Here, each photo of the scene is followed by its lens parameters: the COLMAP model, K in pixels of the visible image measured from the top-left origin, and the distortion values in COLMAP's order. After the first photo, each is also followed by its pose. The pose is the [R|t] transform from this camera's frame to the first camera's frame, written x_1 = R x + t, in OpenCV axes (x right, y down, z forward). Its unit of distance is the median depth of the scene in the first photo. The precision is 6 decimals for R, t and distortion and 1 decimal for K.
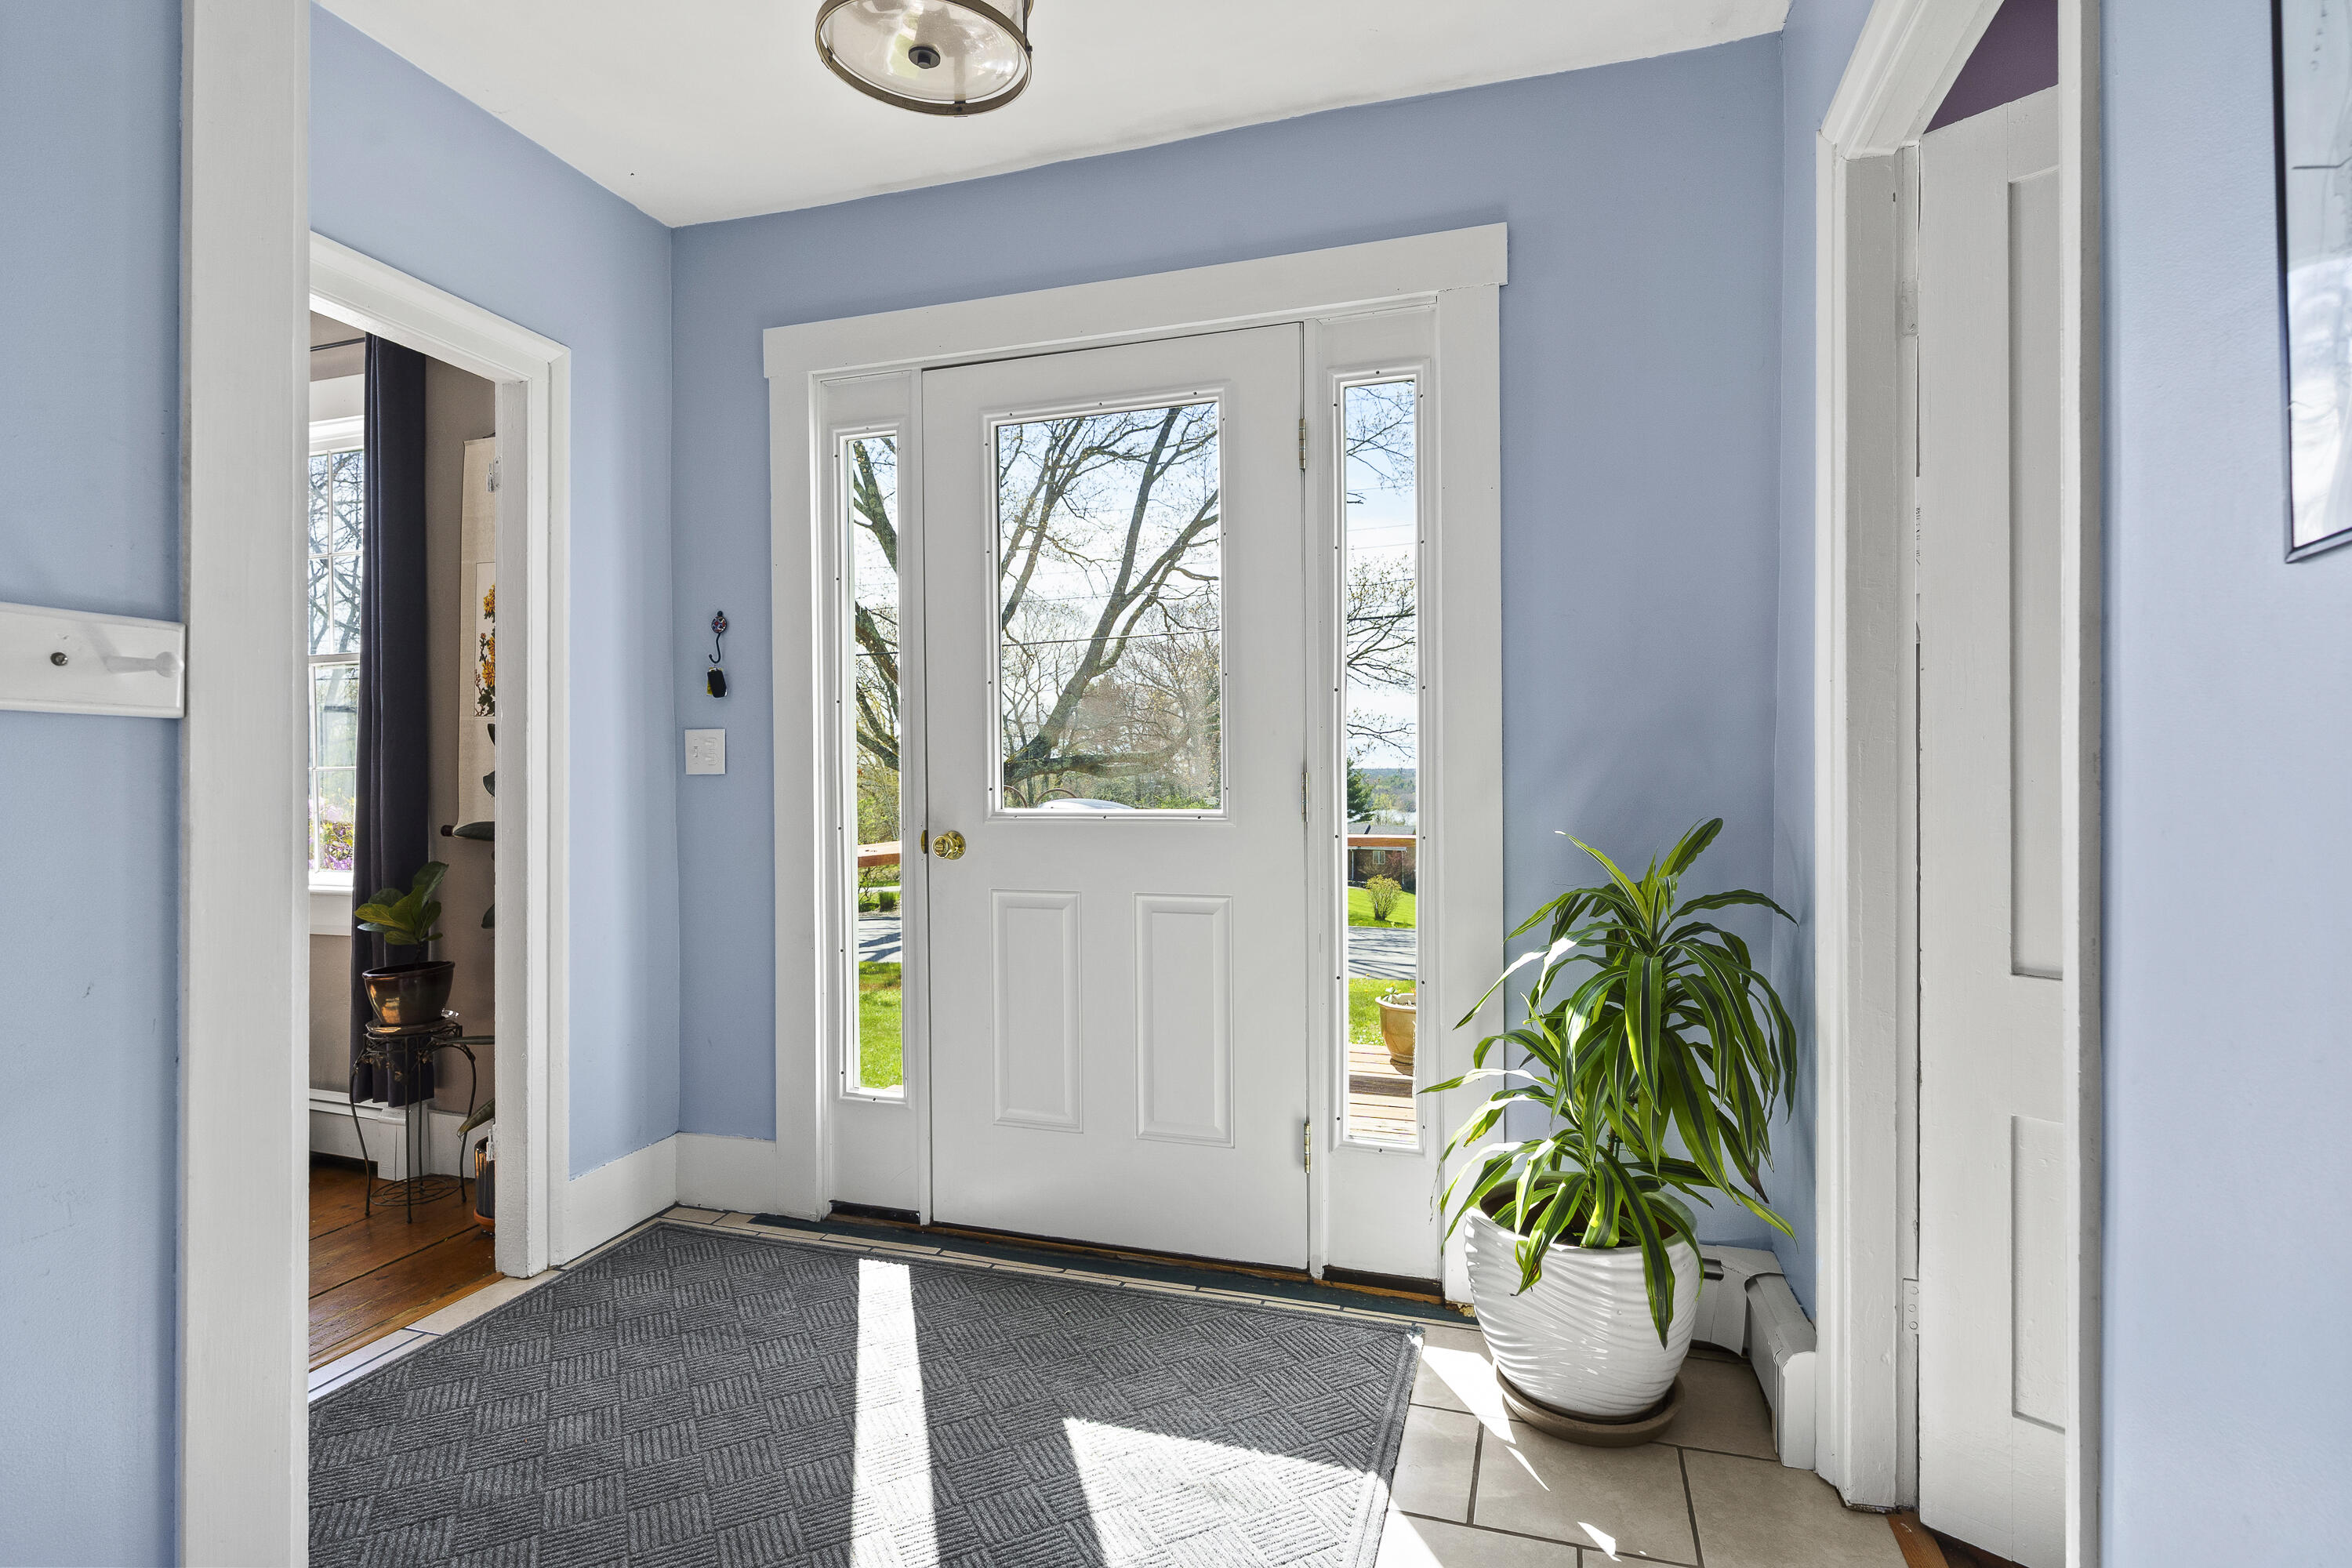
lens RADIAL K [[1166.5, 0, 1150.7], [0, 1166.5, 773.5], [0, 0, 1]] dist [0.000518, 0.000071]
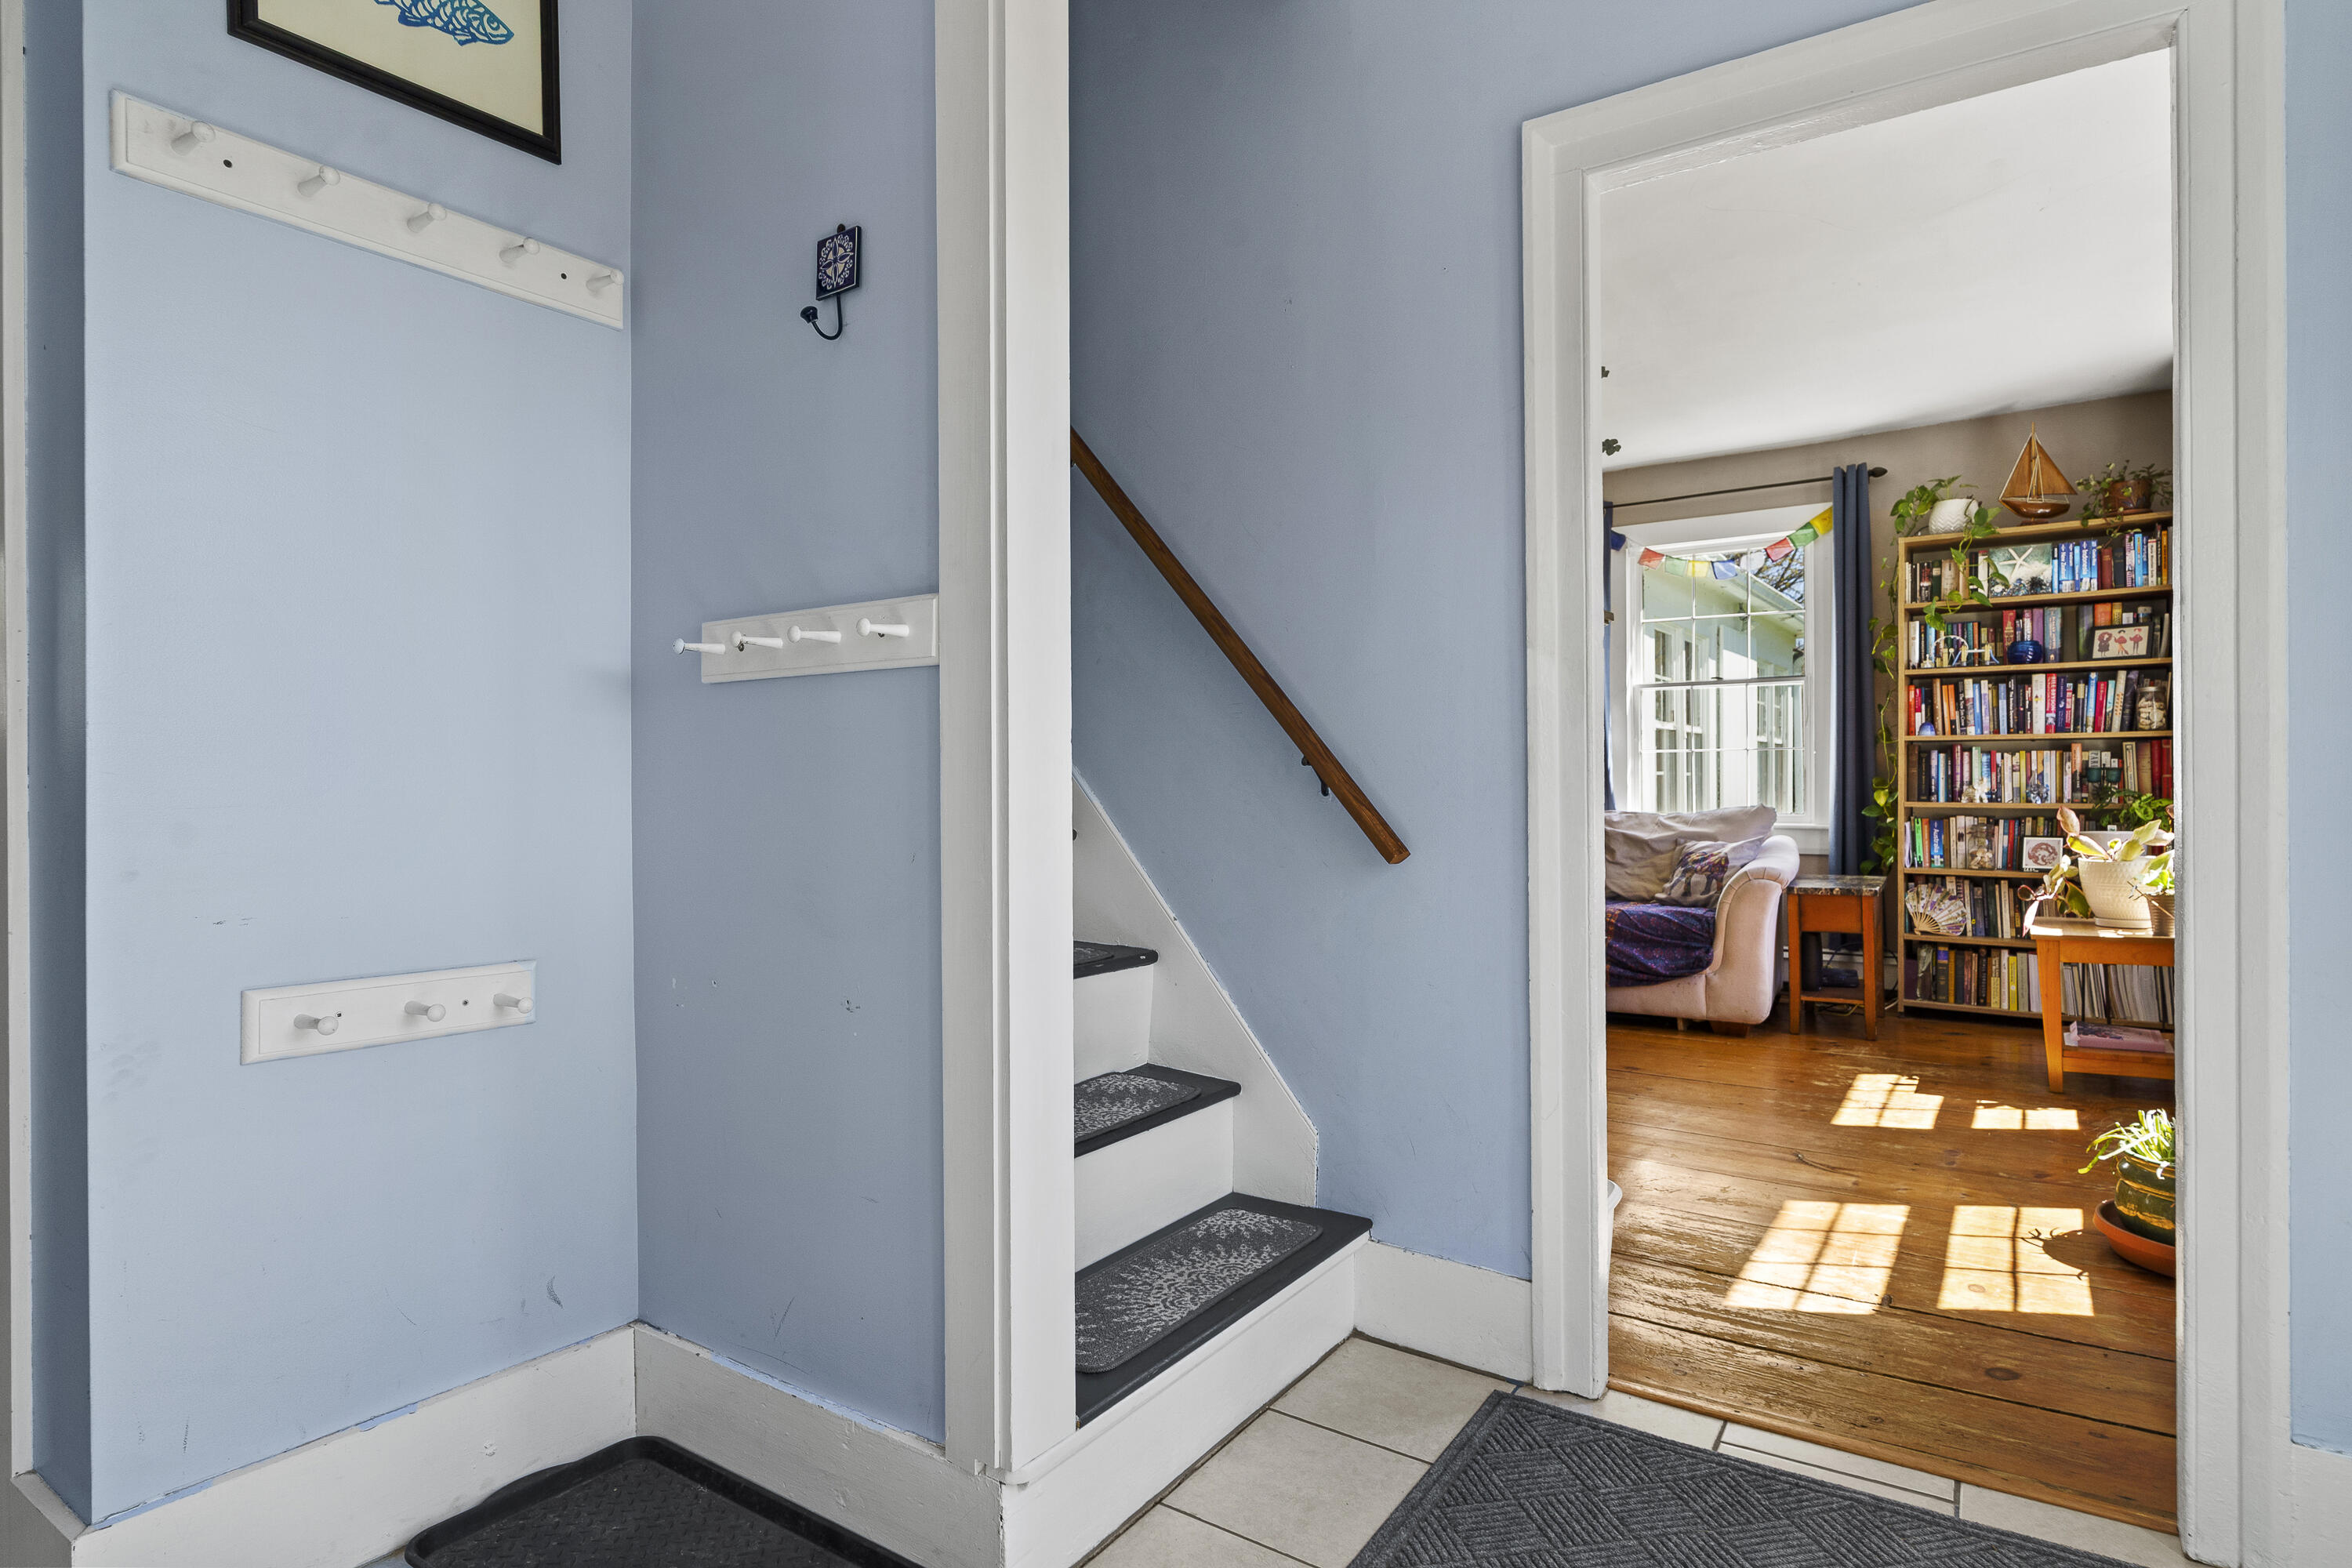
lens RADIAL K [[1238.5, 0, 1173.5], [0, 1238.5, 777.9], [0, 0, 1]] dist [-0.002269, 0.001875]
pose [[-0.256657, -0.000966, -0.966502, 0.188105], [0.013514, 0.999898, -0.004588, 0.037200], [0.966408, -0.014239, -0.256618, 0.648362]]
